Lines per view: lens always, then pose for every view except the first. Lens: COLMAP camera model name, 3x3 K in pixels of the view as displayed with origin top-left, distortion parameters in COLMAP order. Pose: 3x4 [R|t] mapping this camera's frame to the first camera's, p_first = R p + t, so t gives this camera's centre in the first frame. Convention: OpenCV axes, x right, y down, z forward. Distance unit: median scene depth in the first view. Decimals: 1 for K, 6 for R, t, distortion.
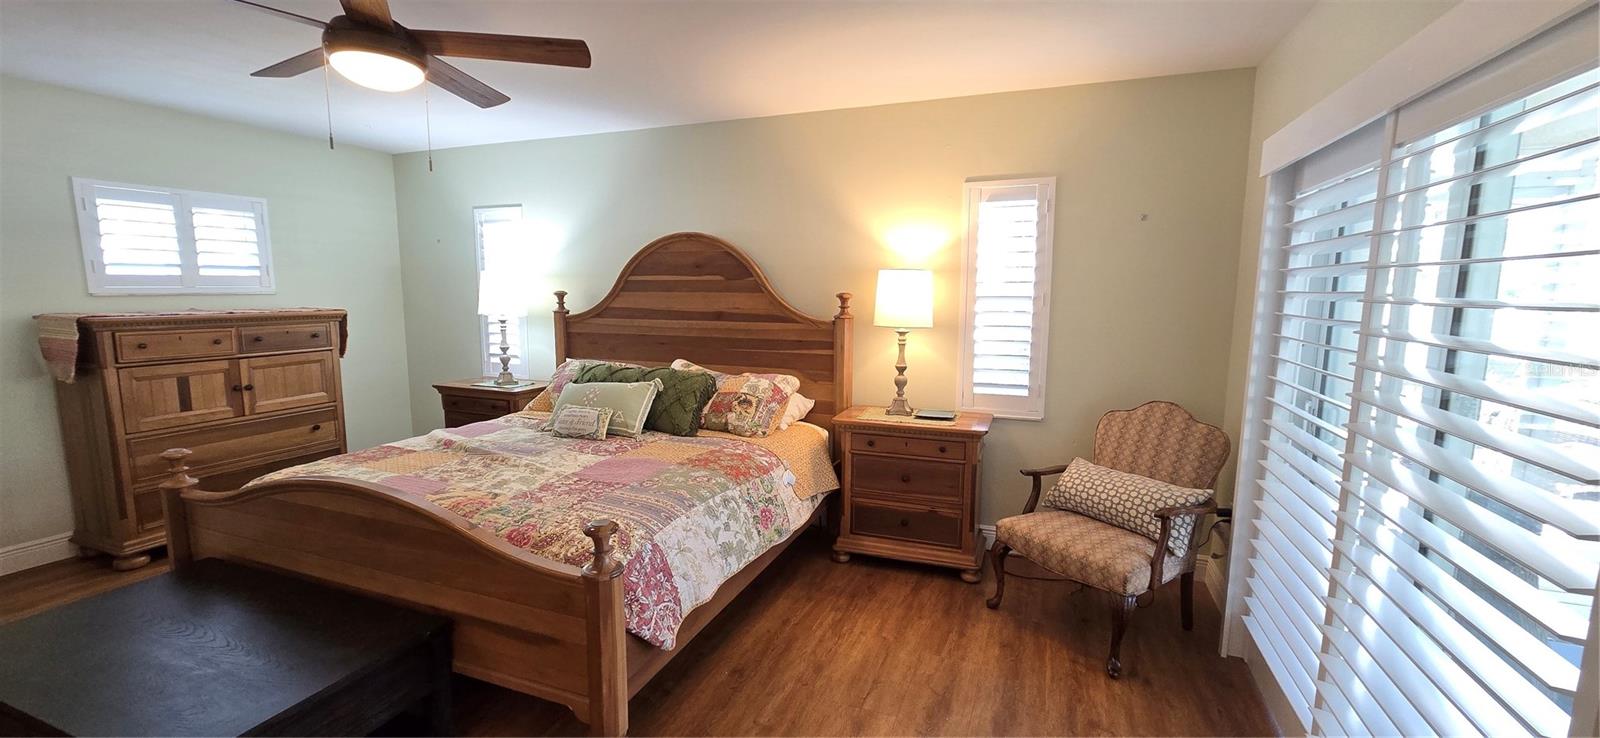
lens RADIAL K [[655.2, 0, 779.8], [0, 655.2, 375.2], [0, 0, 1]] dist [0.001356, 0.001124]
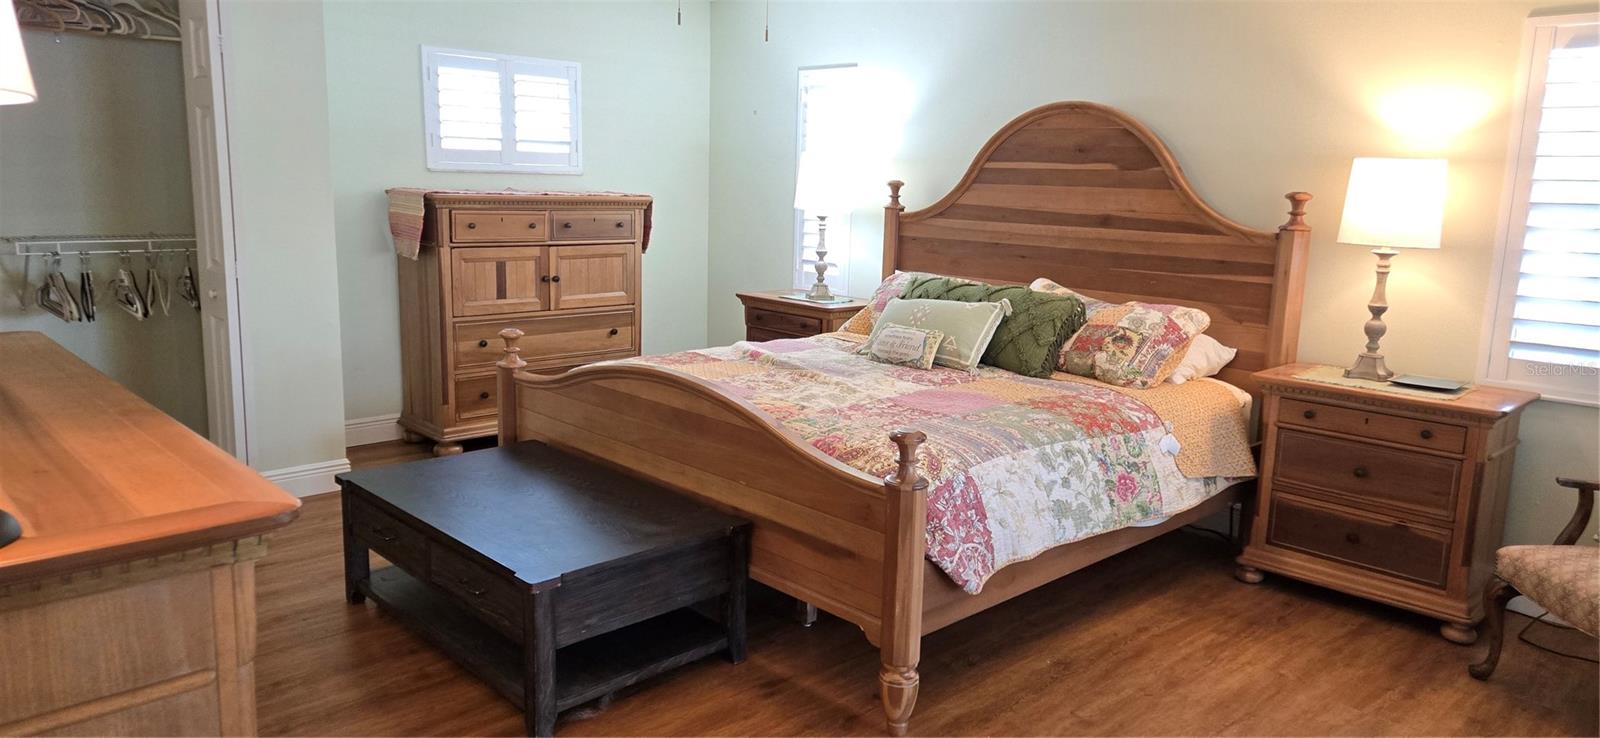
lens RADIAL K [[1063.9, 0, 800.9], [0, 1063.9, 364.1], [0, 0, 1]] dist [0.095065, -0.085702]
pose [[0.914826, 0.094338, -0.392674, 0.089720], [-0.079520, 0.995376, 0.053874, 0.032255], [0.395941, -0.018060, 0.918098, -0.232834]]
